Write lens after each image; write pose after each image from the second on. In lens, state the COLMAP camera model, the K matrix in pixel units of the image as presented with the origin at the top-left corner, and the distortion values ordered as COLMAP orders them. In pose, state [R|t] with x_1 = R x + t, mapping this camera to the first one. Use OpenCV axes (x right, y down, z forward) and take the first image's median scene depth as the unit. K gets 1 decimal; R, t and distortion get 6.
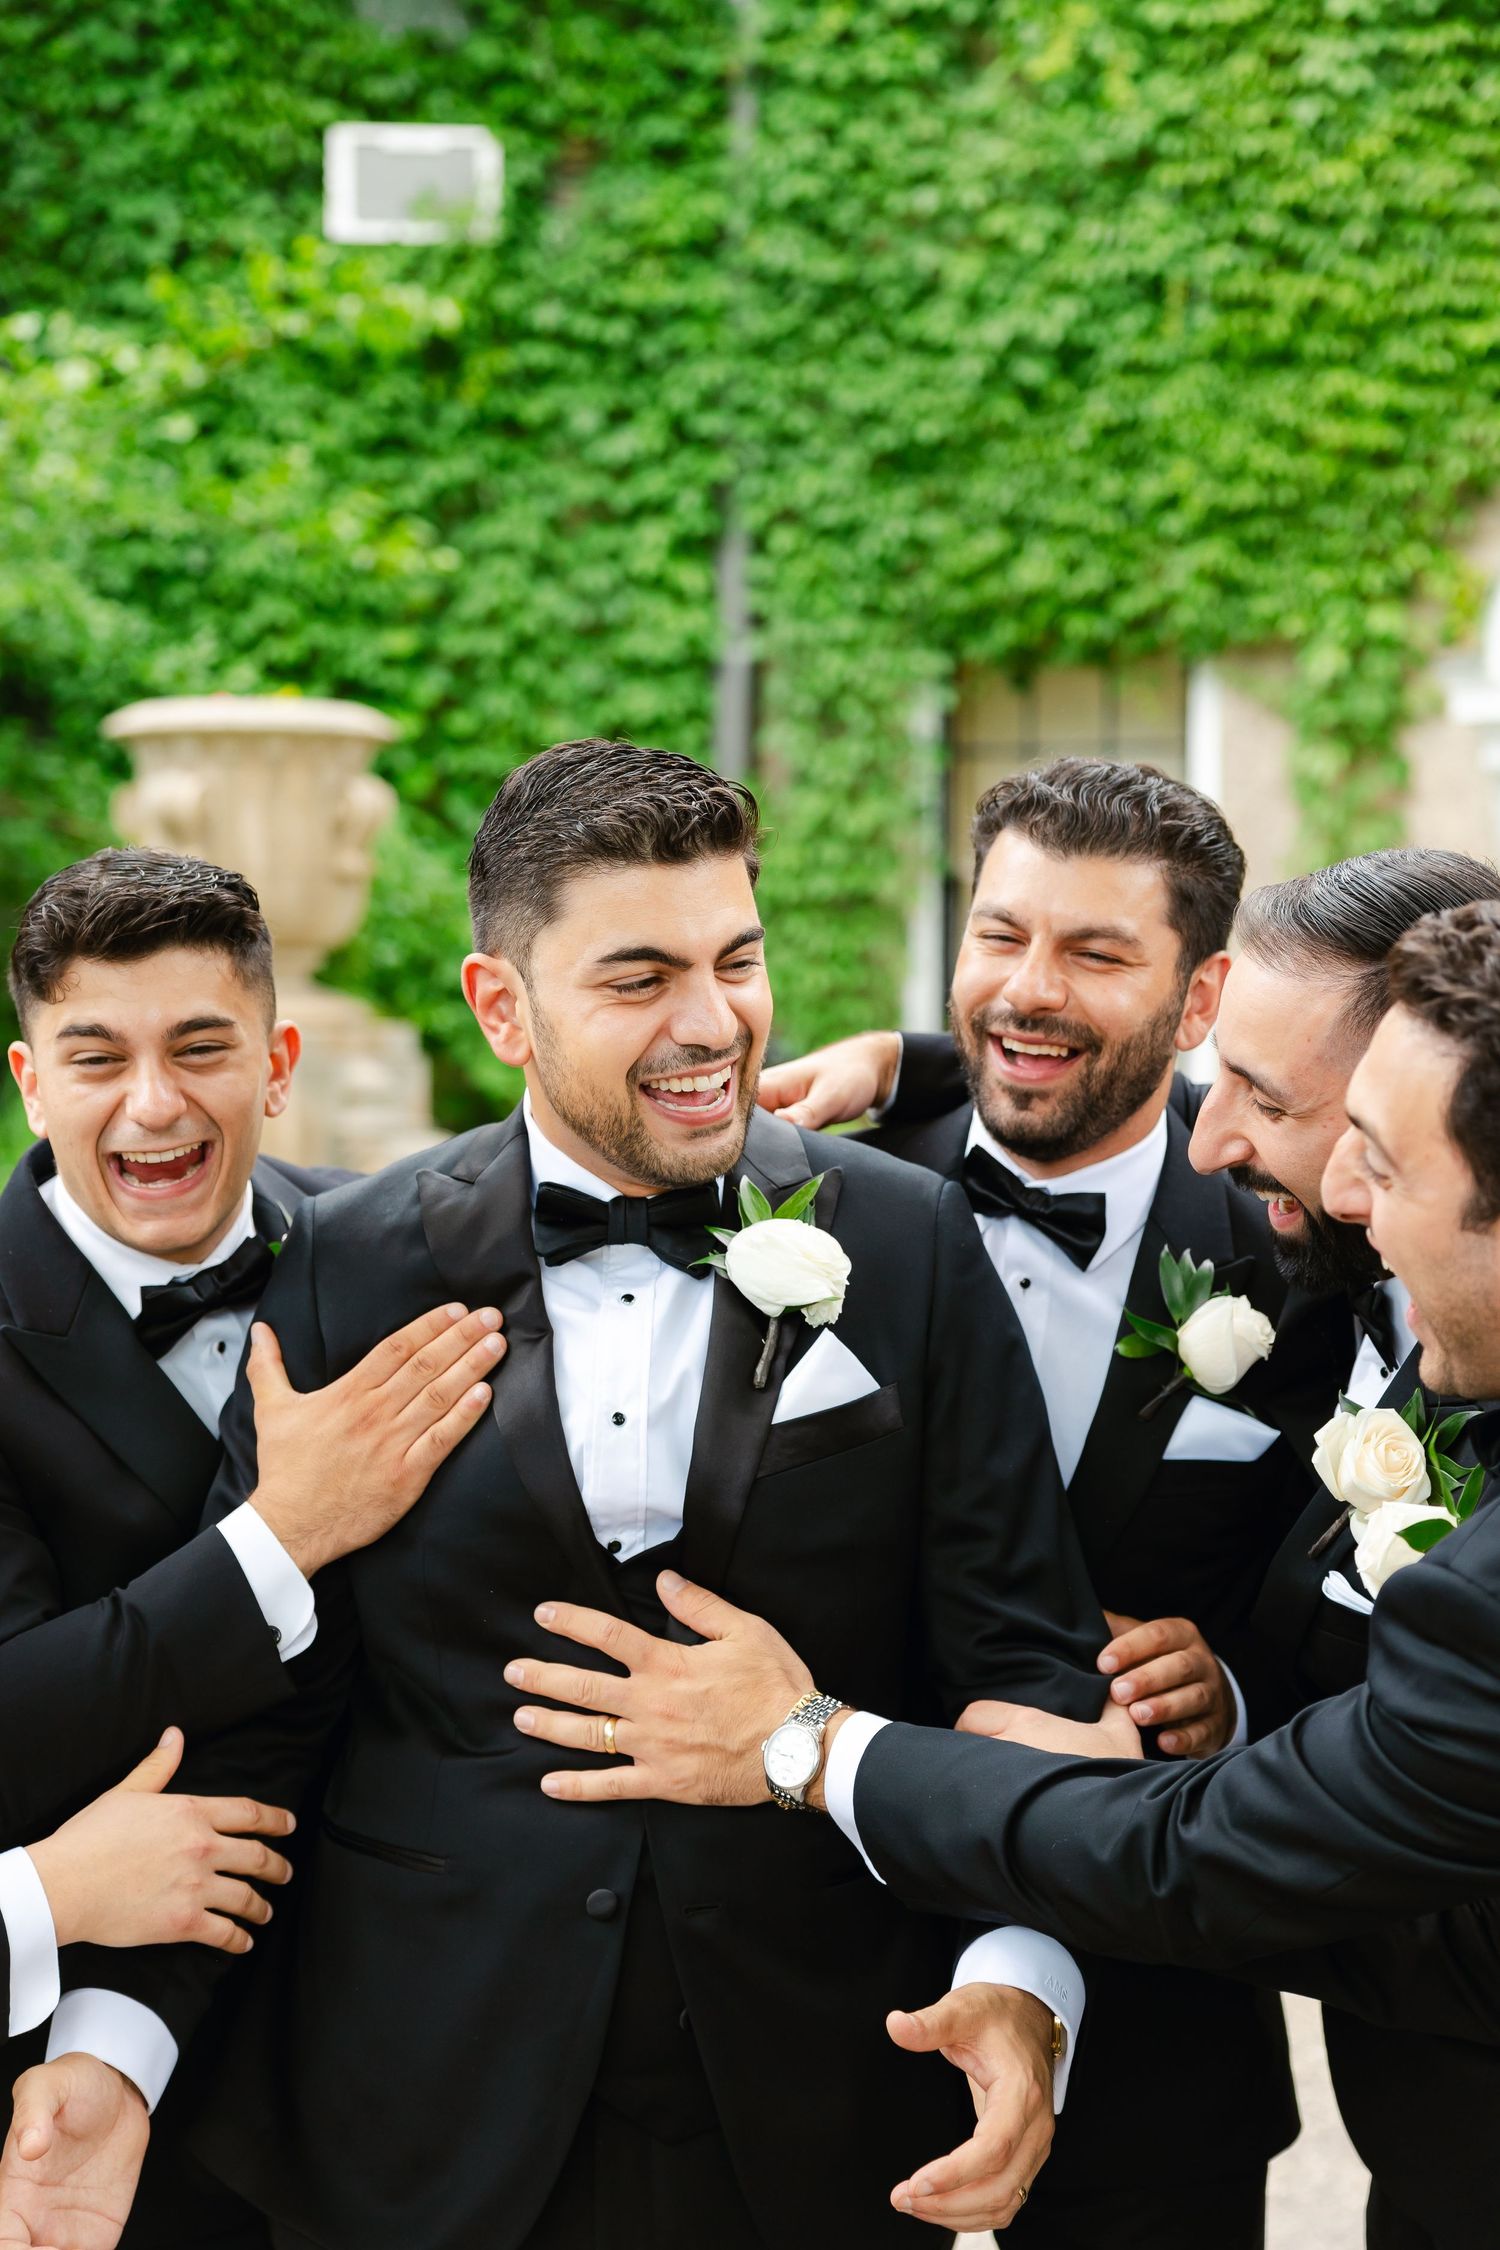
lens RADIAL K [[3350.6, 0, 746.4], [0, 3350.6, 1127.8], [0, 0, 1]] dist [0.060413, -0.103268]
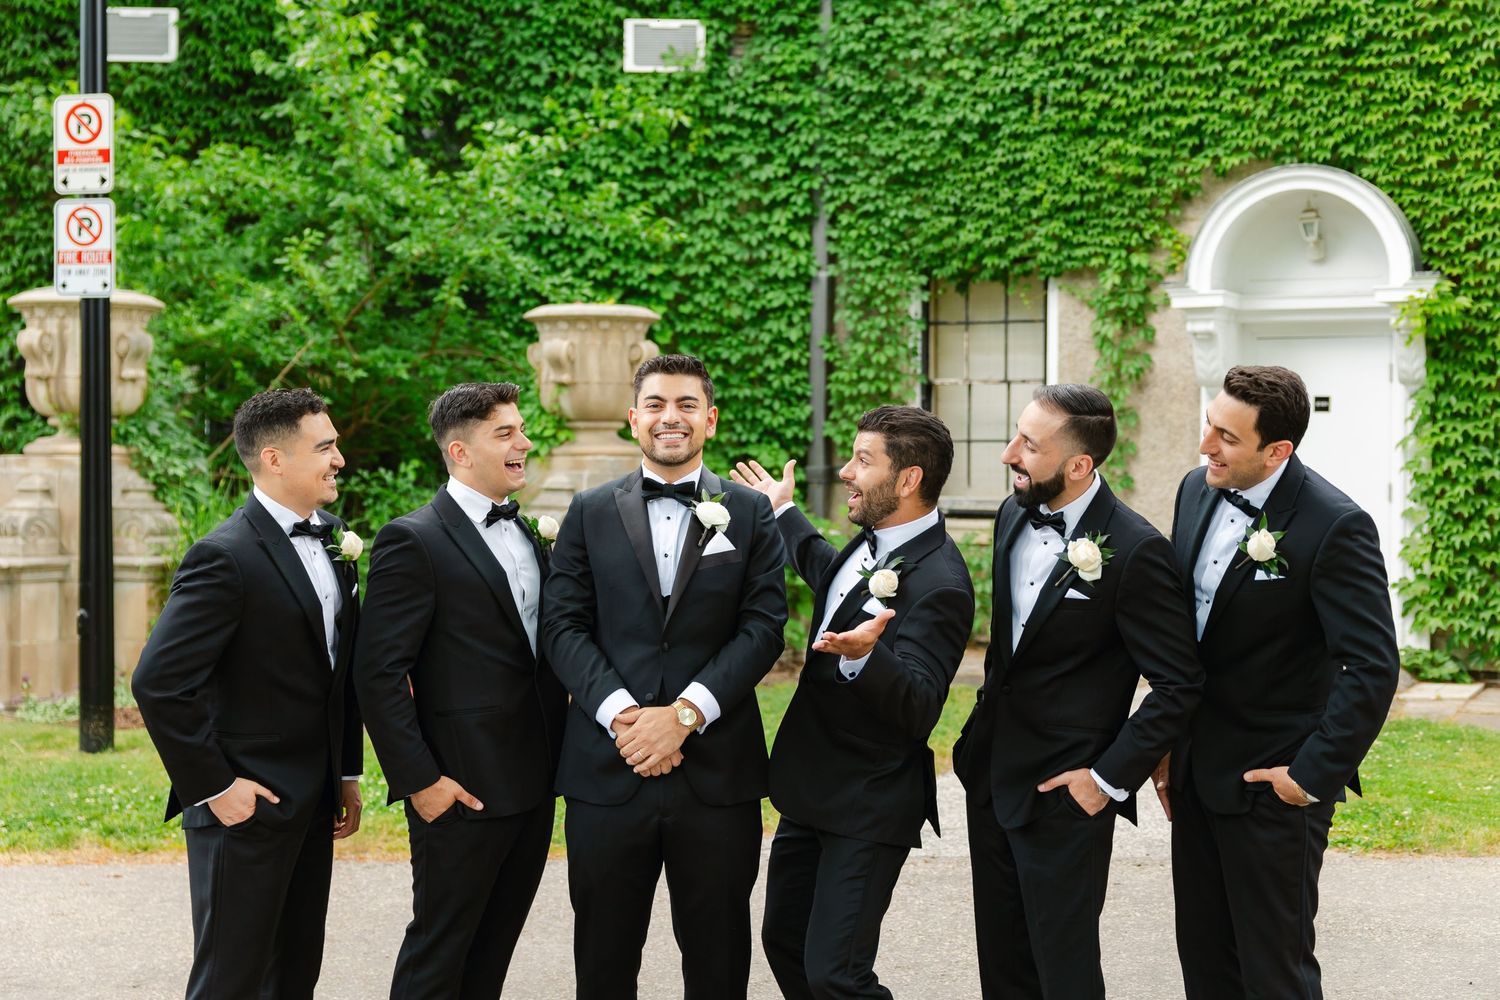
lens RADIAL K [[1983.4, 0, 767.8], [0, 1983.4, 491.8], [0, 0, 1]] dist [0.033801, -0.029013]
pose [[0.999370, 0.002637, -0.035395, 0.007307], [-0.003380, 0.999775, -0.020933, 0.015407], [0.035332, 0.021040, 0.999154, -0.201577]]
